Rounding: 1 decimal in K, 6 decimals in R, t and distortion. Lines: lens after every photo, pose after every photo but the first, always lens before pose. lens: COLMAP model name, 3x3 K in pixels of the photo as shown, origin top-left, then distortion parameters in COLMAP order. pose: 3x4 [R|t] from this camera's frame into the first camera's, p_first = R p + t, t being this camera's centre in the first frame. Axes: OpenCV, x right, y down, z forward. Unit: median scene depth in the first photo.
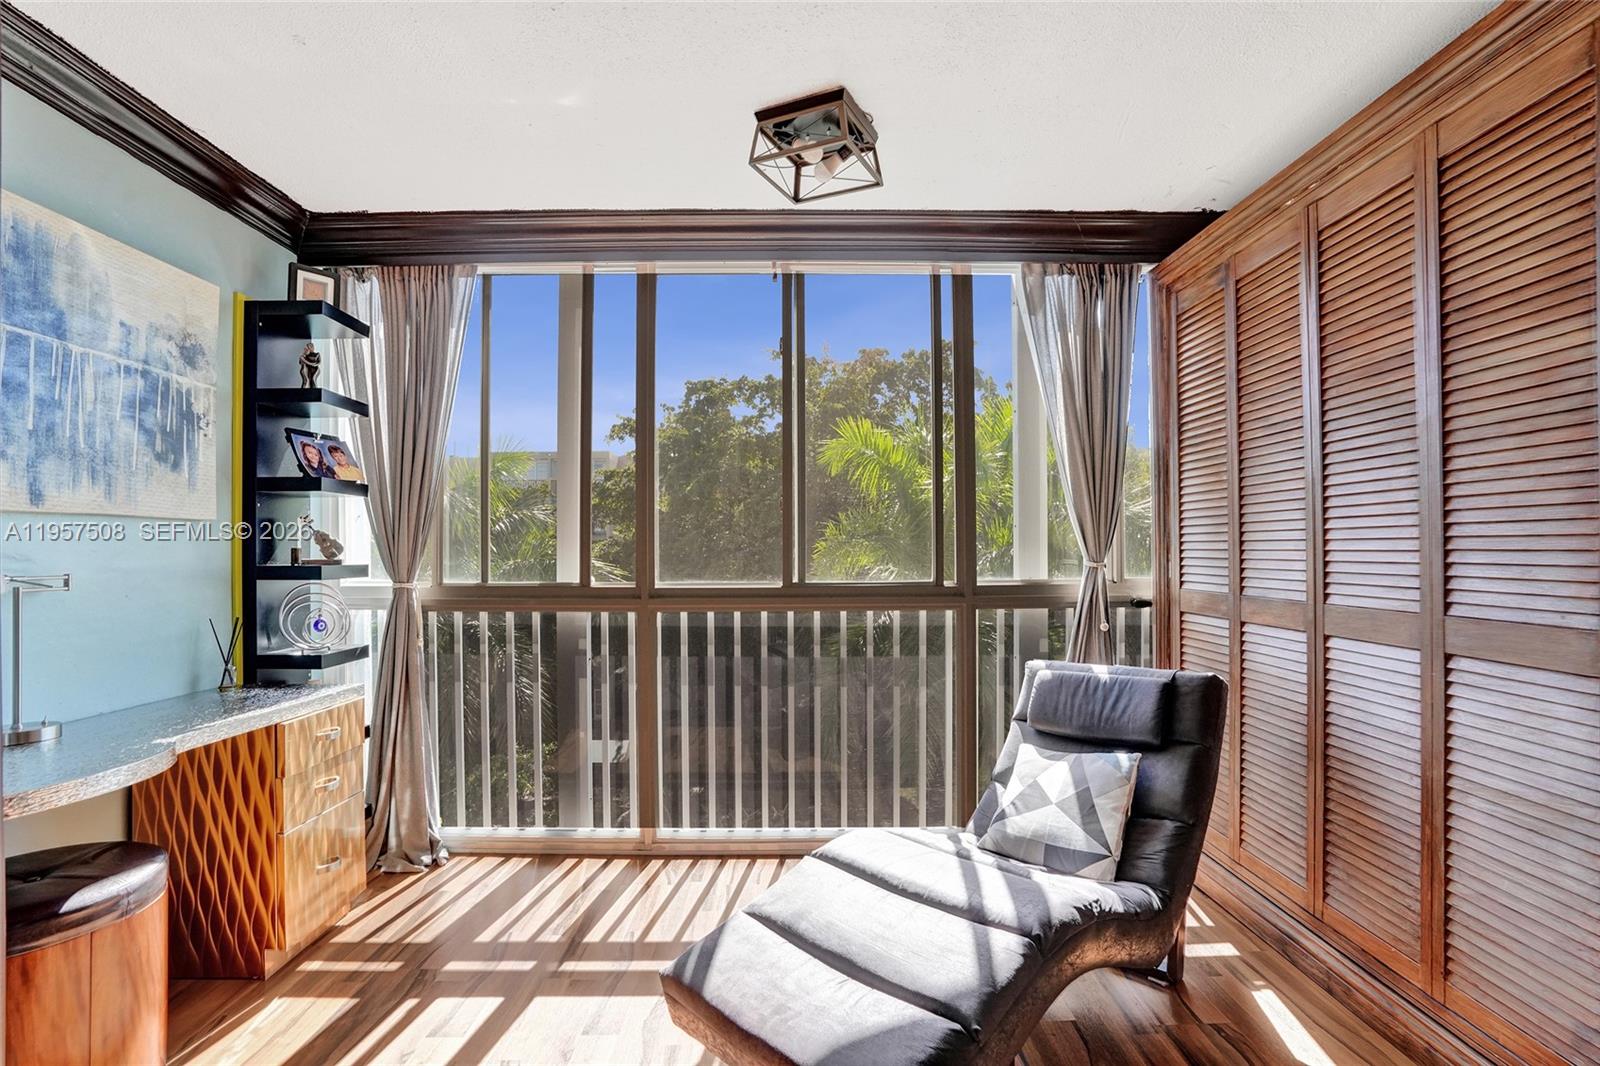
lens RADIAL K [[745.1, 0, 800.0], [0, 745.1, 542.8], [0, 0, 1]] dist [-0.063745, 0.025117]
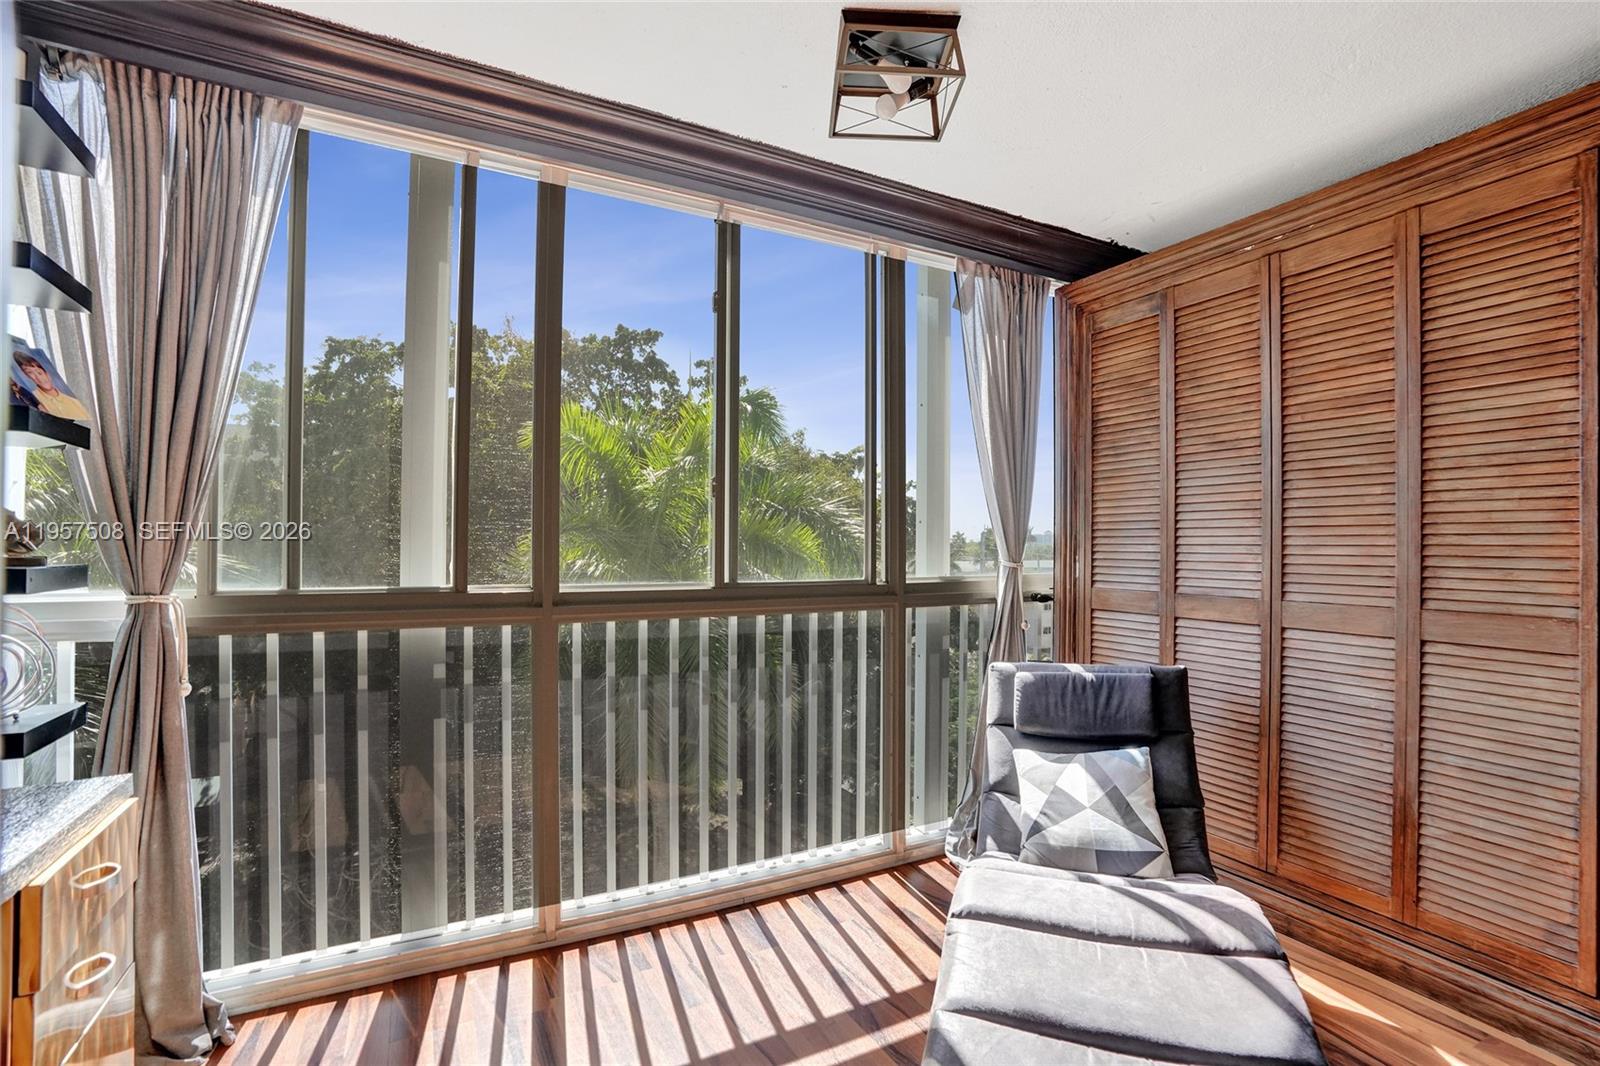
lens RADIAL K [[745.1, 0, 810.7], [0, 745.1, 536.8], [0, 0, 1]] dist [-0.063745, 0.025117]
pose [[0.887430, 0.017629, 0.460605, -0.412655], [-0.017342, 0.999838, -0.004854, 0.001605], [-0.460616, -0.003680, 0.887592, 0.272574]]
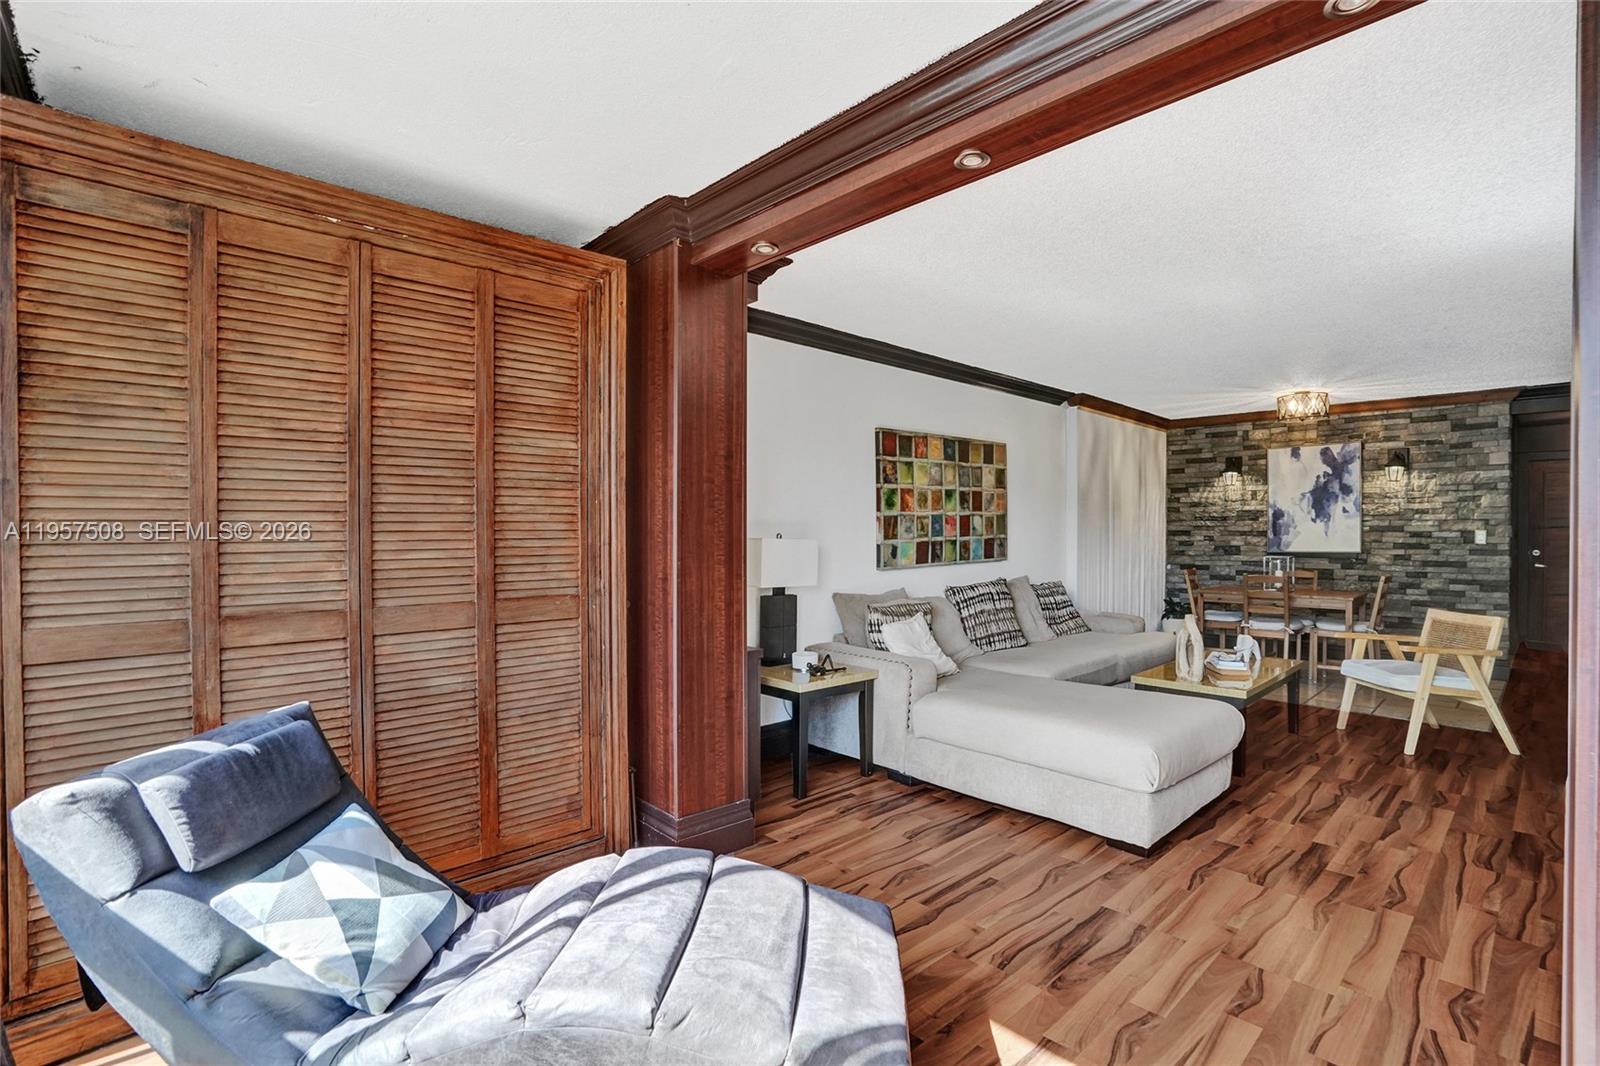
lens RADIAL K [[745.1, 0, 800.5], [0, 745.1, 538.2], [0, 0, 1]] dist [-0.063745, 0.025117]
pose [[-0.672094, -0.003837, 0.740456, -0.472449], [-0.001802, 0.999992, 0.003546, -0.024149], [-0.740464, 0.001049, -0.672095, 1.089294]]
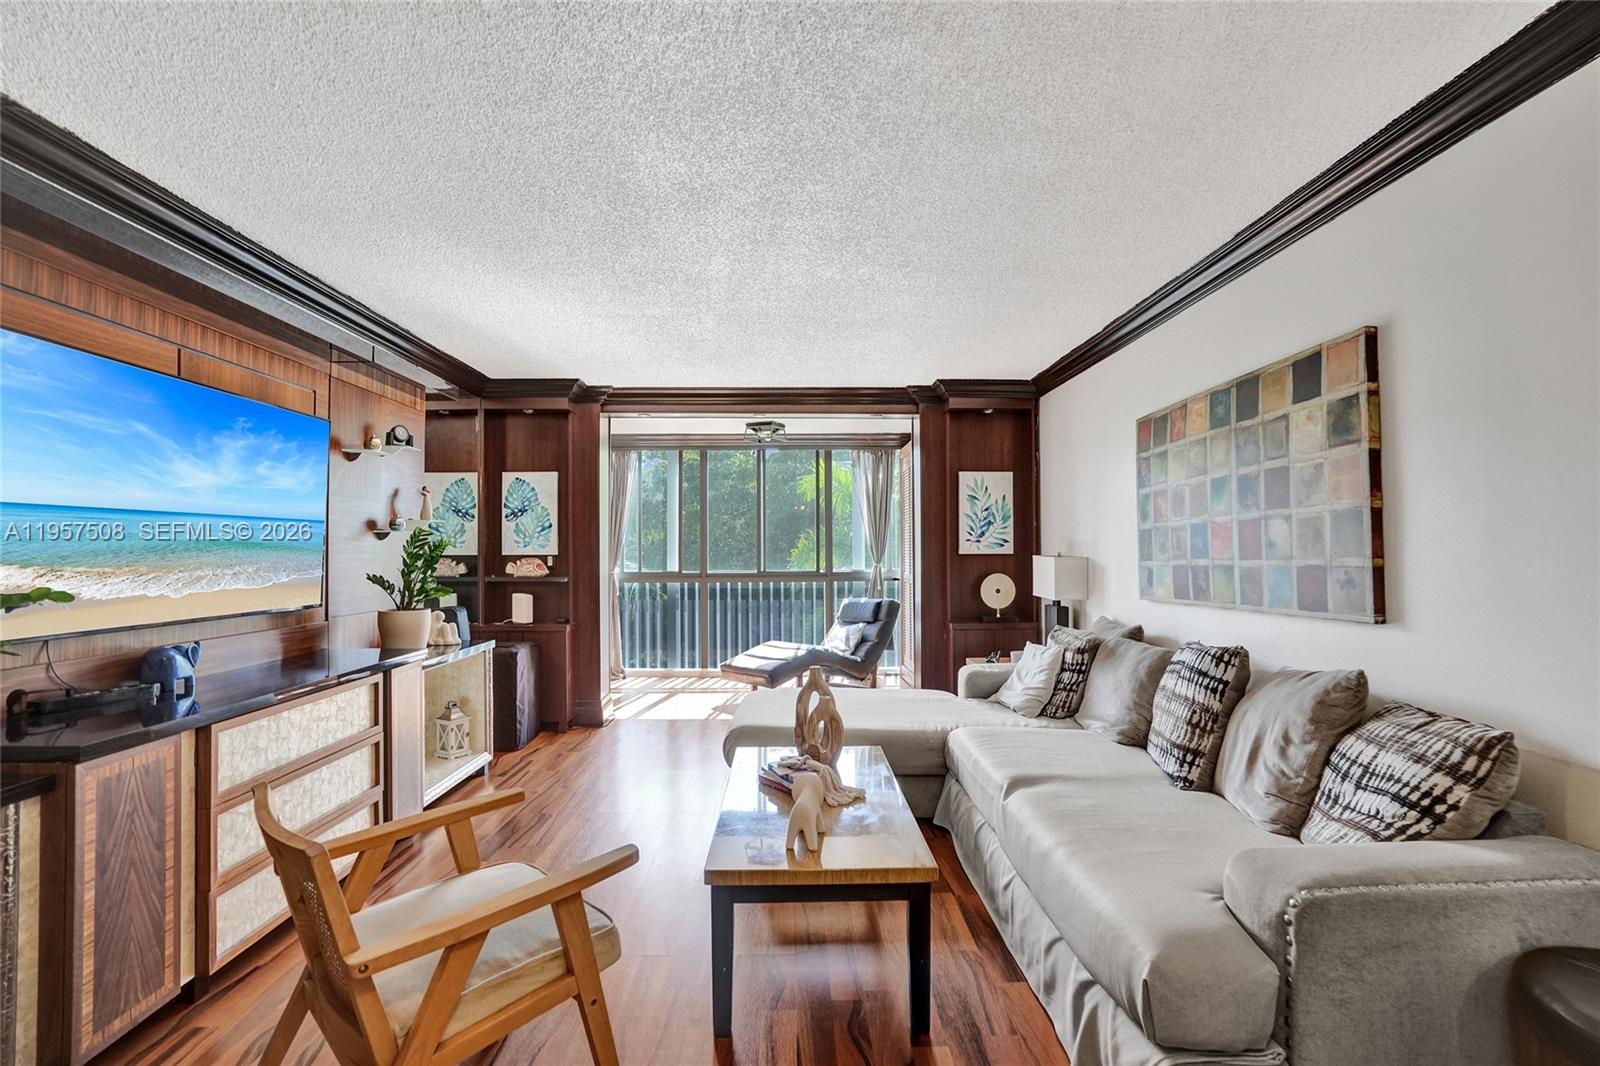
lens RADIAL K [[745.1, 0, 801.2], [0, 745.1, 536.0], [0, 0, 1]] dist [-0.063745, 0.025117]
pose [[0.999999, 0.001399, 0.000143, 0.169411], [-0.001397, 0.999915, -0.012957, -0.044986], [-0.000161, 0.012957, 0.999916, -2.064194]]
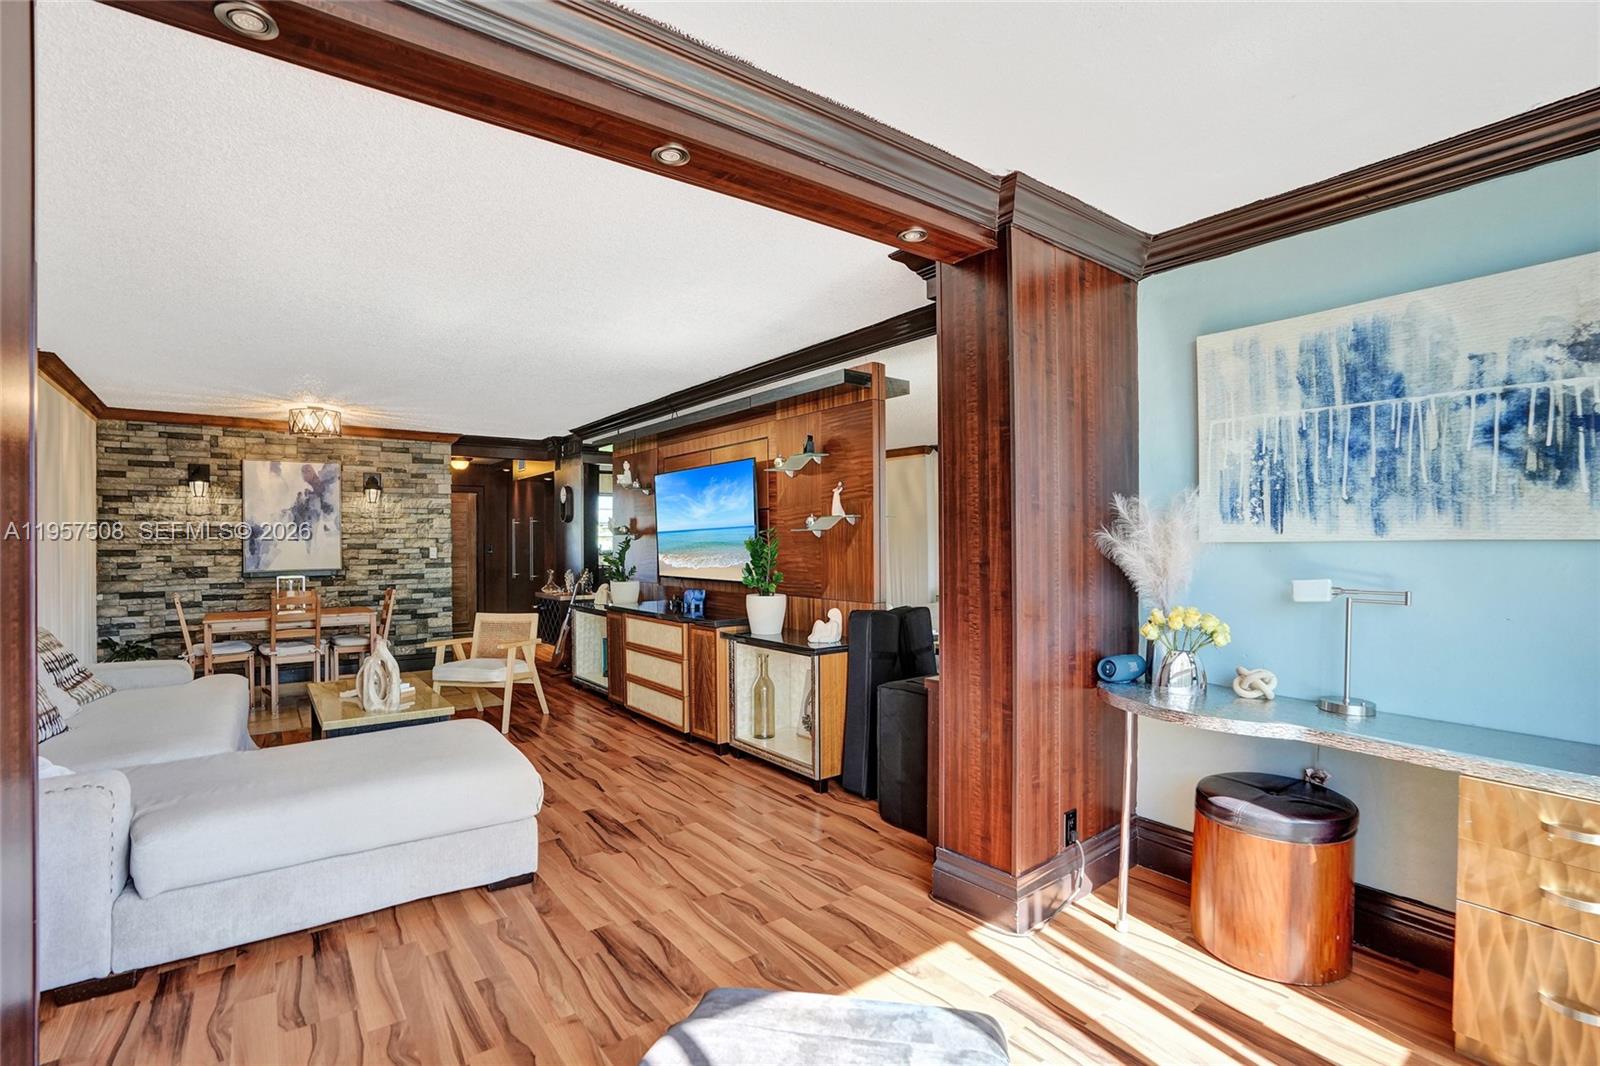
lens RADIAL K [[745.1, 0, 808.1], [0, 745.1, 541.7], [0, 0, 1]] dist [-0.063745, 0.025117]
pose [[-0.805746, 0.007095, -0.592218, 0.390883], [0.012336, 0.999912, -0.004804, -0.036611], [0.592132, -0.011176, -0.805763, 1.091011]]
